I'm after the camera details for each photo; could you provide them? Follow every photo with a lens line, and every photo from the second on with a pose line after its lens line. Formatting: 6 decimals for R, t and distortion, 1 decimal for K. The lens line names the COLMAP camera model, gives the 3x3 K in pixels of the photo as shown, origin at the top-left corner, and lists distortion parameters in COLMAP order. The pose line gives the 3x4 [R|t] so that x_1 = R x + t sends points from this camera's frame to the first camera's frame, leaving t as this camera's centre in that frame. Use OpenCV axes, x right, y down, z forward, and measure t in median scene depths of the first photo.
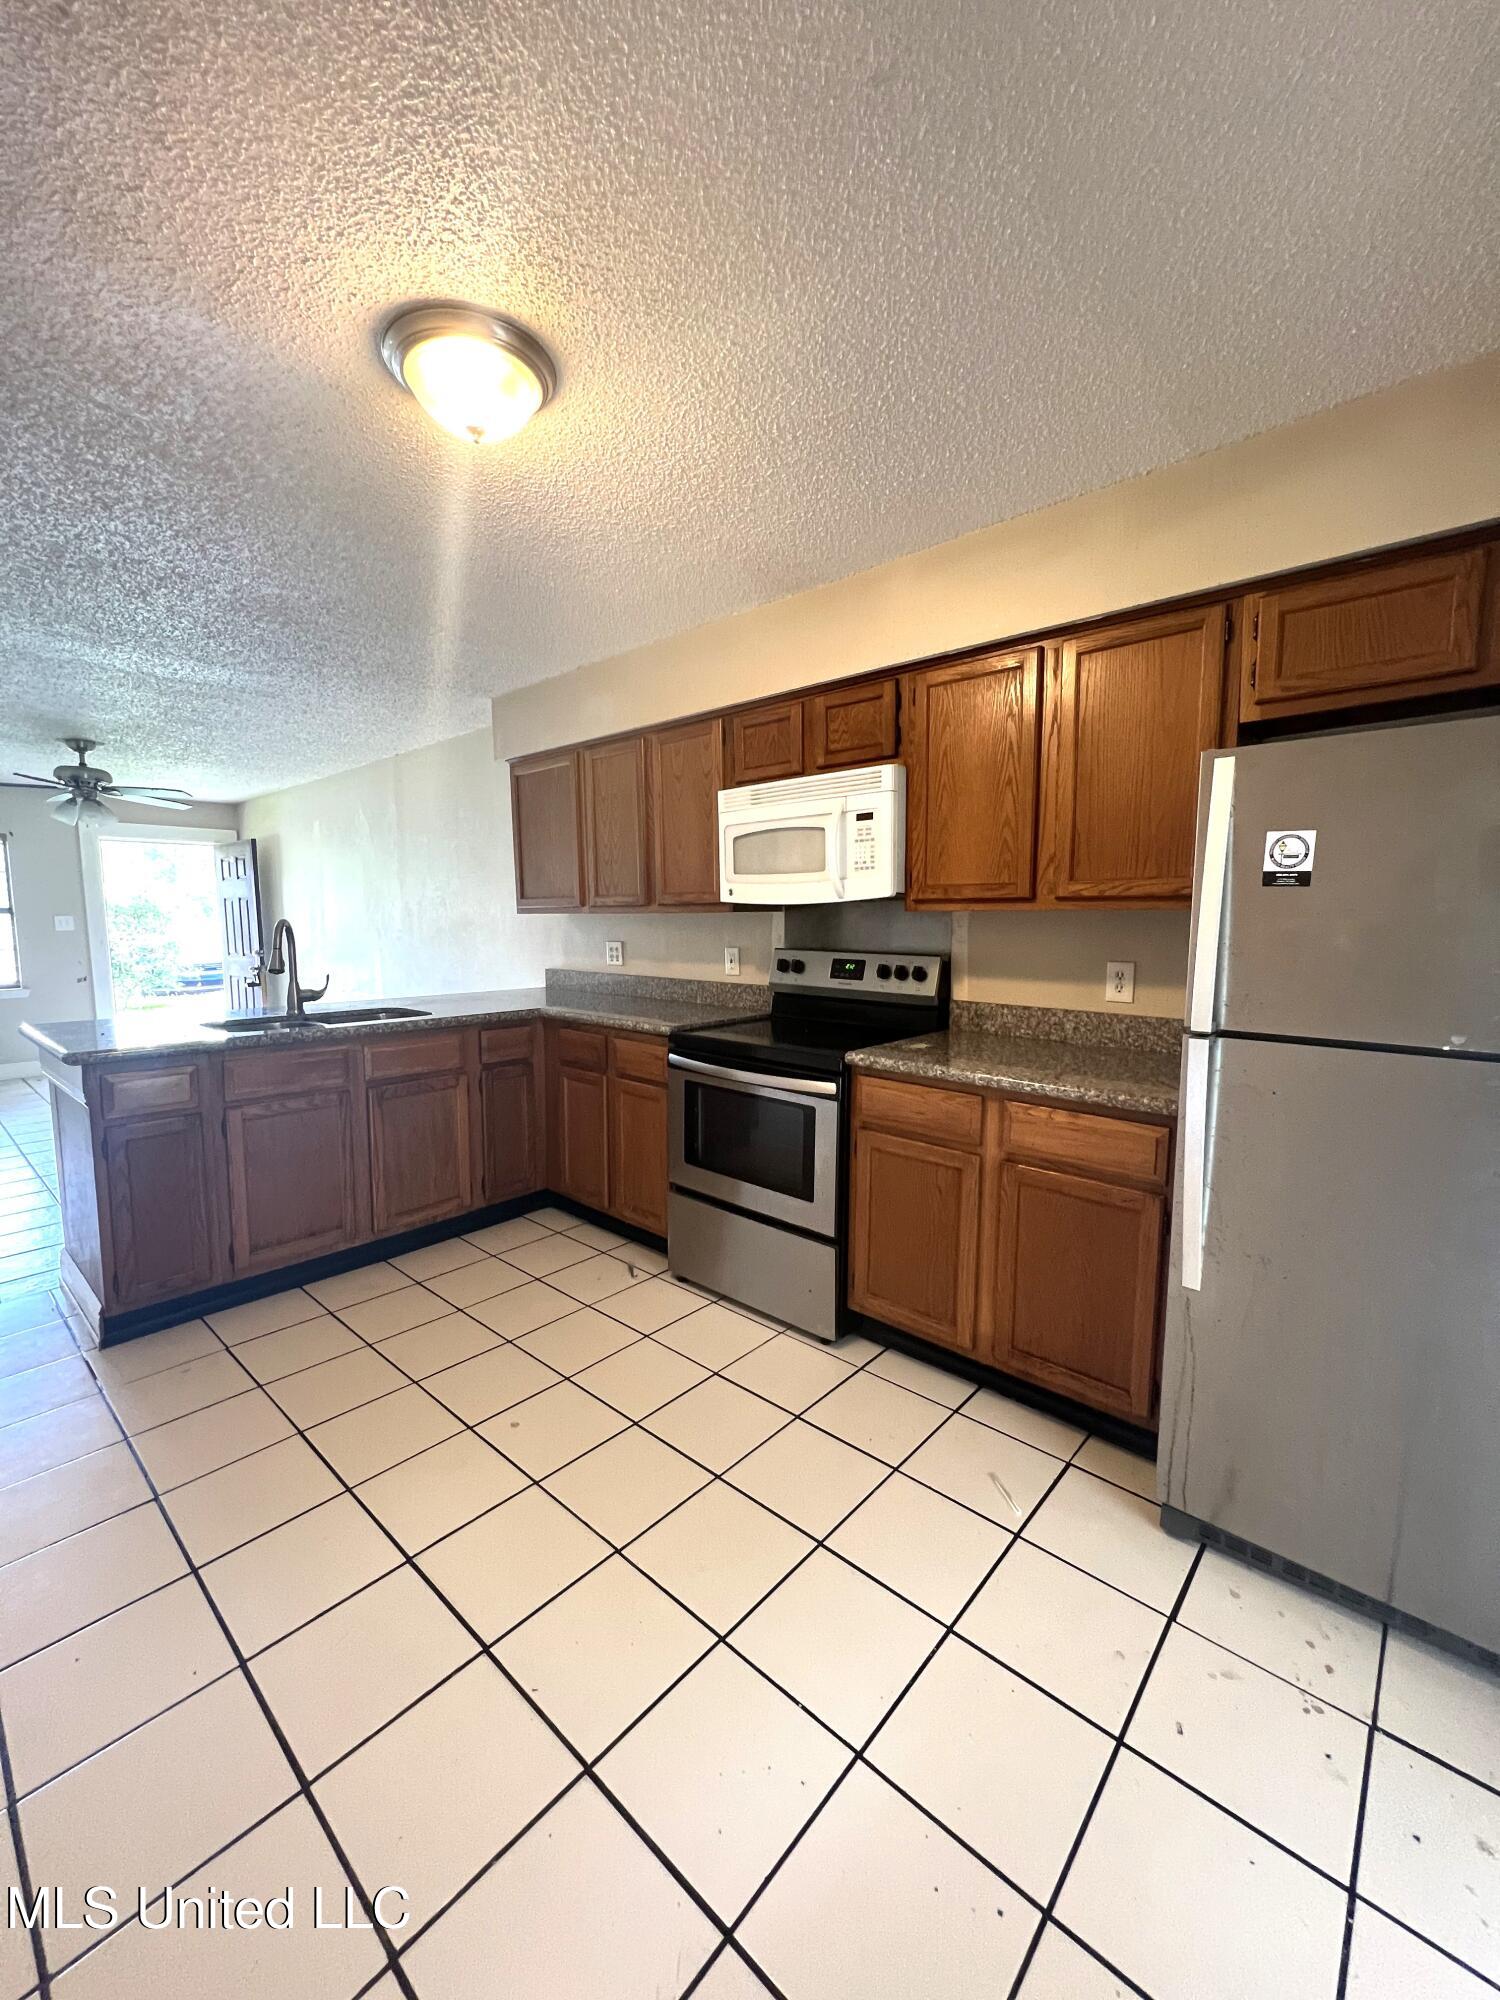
lens RADIAL K [[797.1, 0, 750.7], [0, 797.1, 999.1], [0, 0, 1]] dist [0.002873, 0.000202]
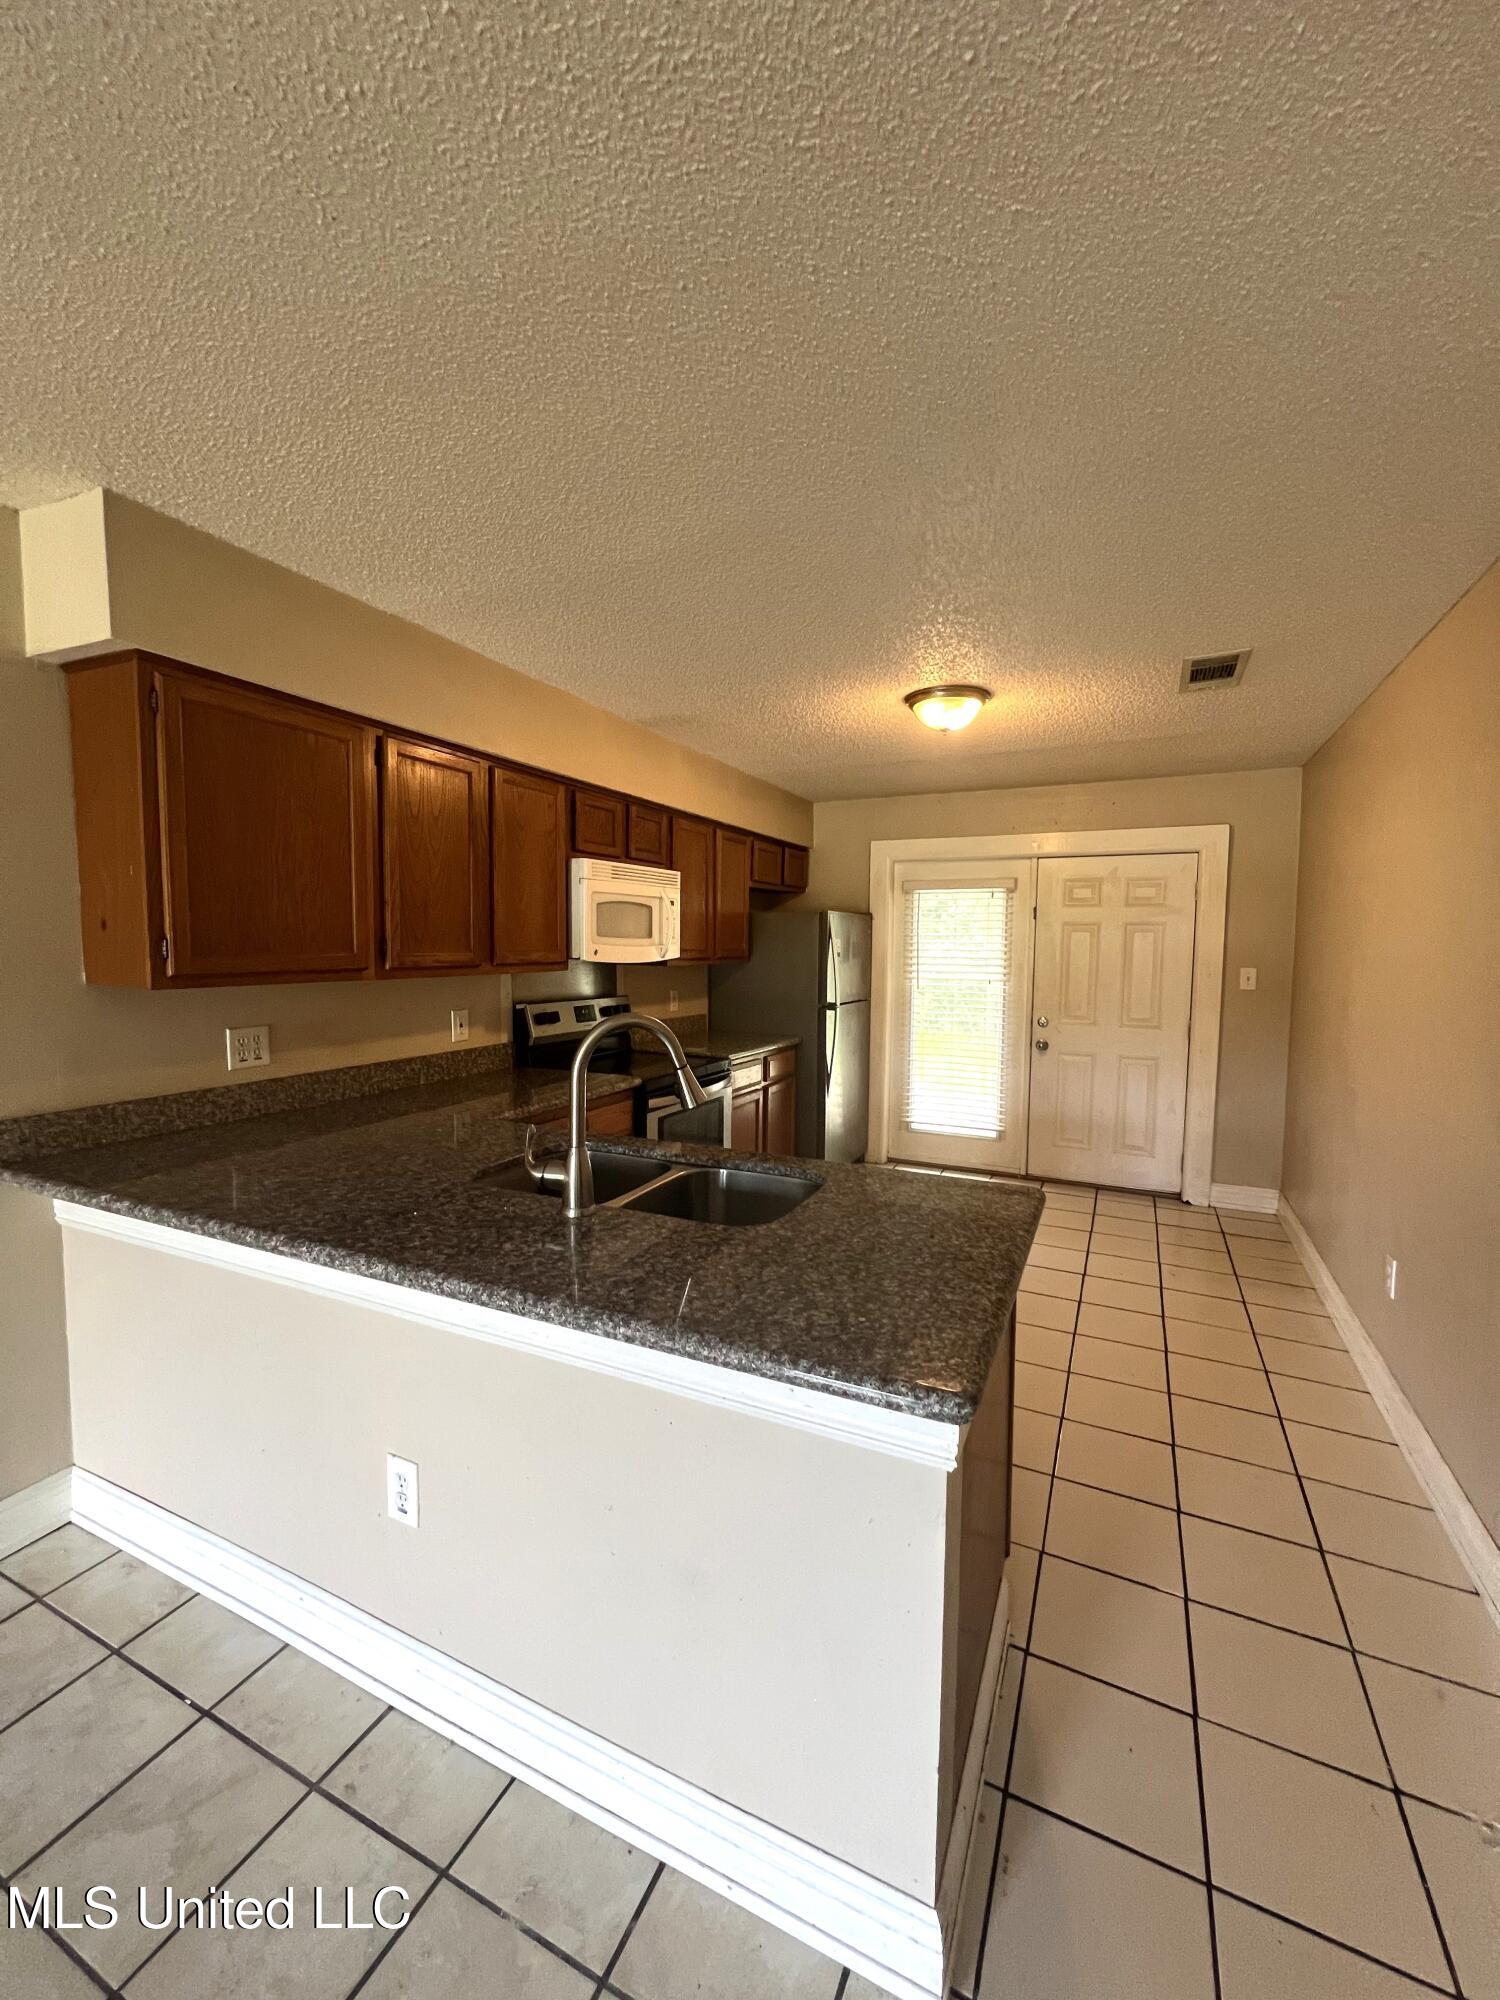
lens RADIAL K [[797.1, 0, 744.9], [0, 797.1, 1003.3], [0, 0, 1]] dist [0.002873, 0.000202]
pose [[-0.285809, -0.066703, 0.955962, -0.695148], [0.098975, 0.990185, 0.098682, -0.093168], [-0.953162, 0.122821, -0.276401, 0.682195]]
